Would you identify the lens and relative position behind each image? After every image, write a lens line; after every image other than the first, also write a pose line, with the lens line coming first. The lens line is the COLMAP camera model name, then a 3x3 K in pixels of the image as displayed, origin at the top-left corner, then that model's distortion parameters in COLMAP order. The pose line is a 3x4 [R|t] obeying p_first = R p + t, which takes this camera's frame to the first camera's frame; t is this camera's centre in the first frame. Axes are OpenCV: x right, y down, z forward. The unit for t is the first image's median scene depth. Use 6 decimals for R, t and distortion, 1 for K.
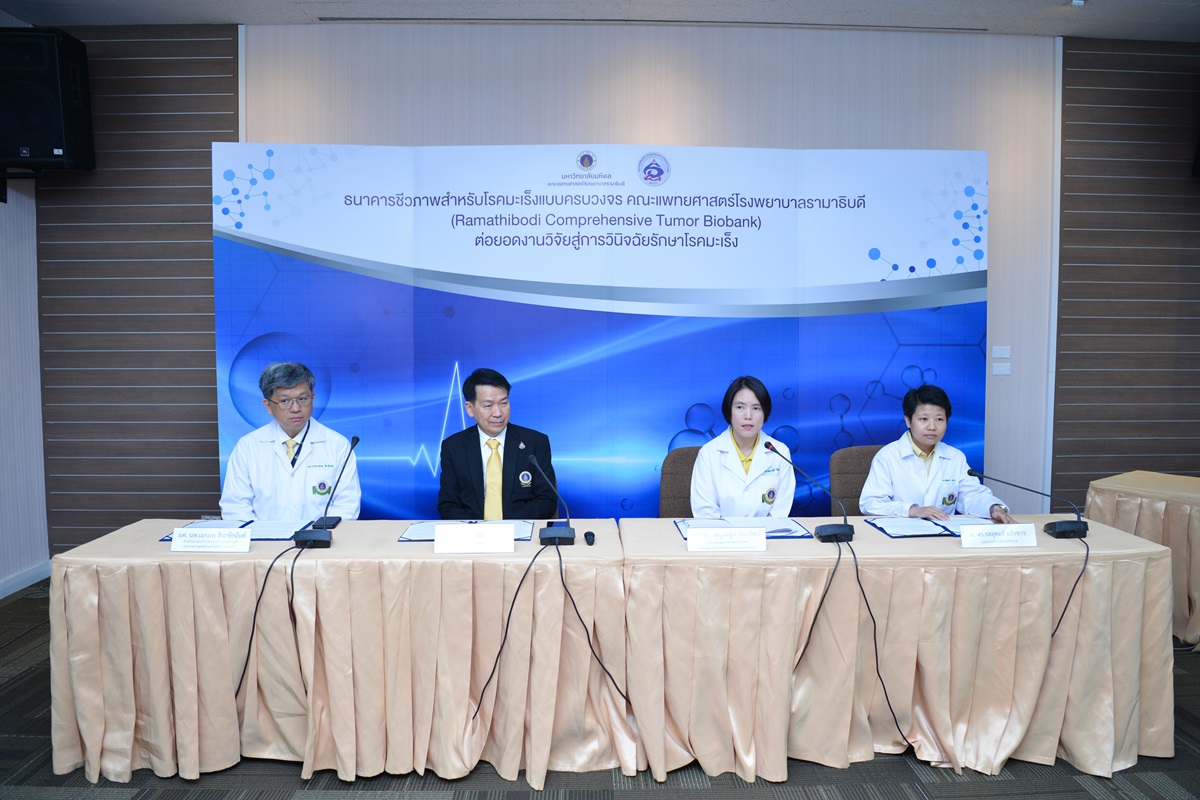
lens RADIAL K [[868.1, 0, 600.0], [0, 868.1, 400.0], [0, 0, 1]] dist [-0.084867, 0.032013]
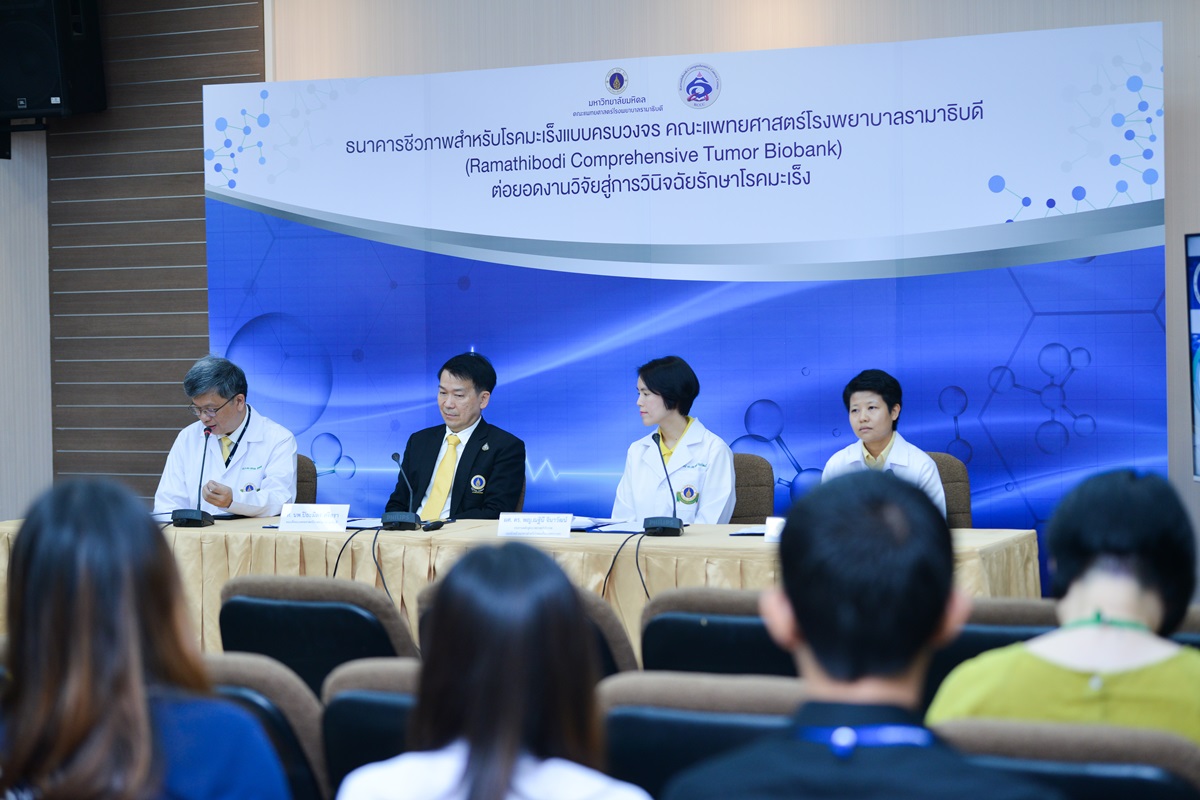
lens RADIAL K [[2402.9, 0, 600.0], [0, 2402.9, 400.0], [0, 0, 1]] dist [-0.004639, -0.100791]
pose [[0.891846, -0.001997, -0.452335, 0.924865], [-0.009024, 0.999713, -0.022206, 0.051622], [0.452249, 0.023886, 0.891572, -0.887506]]
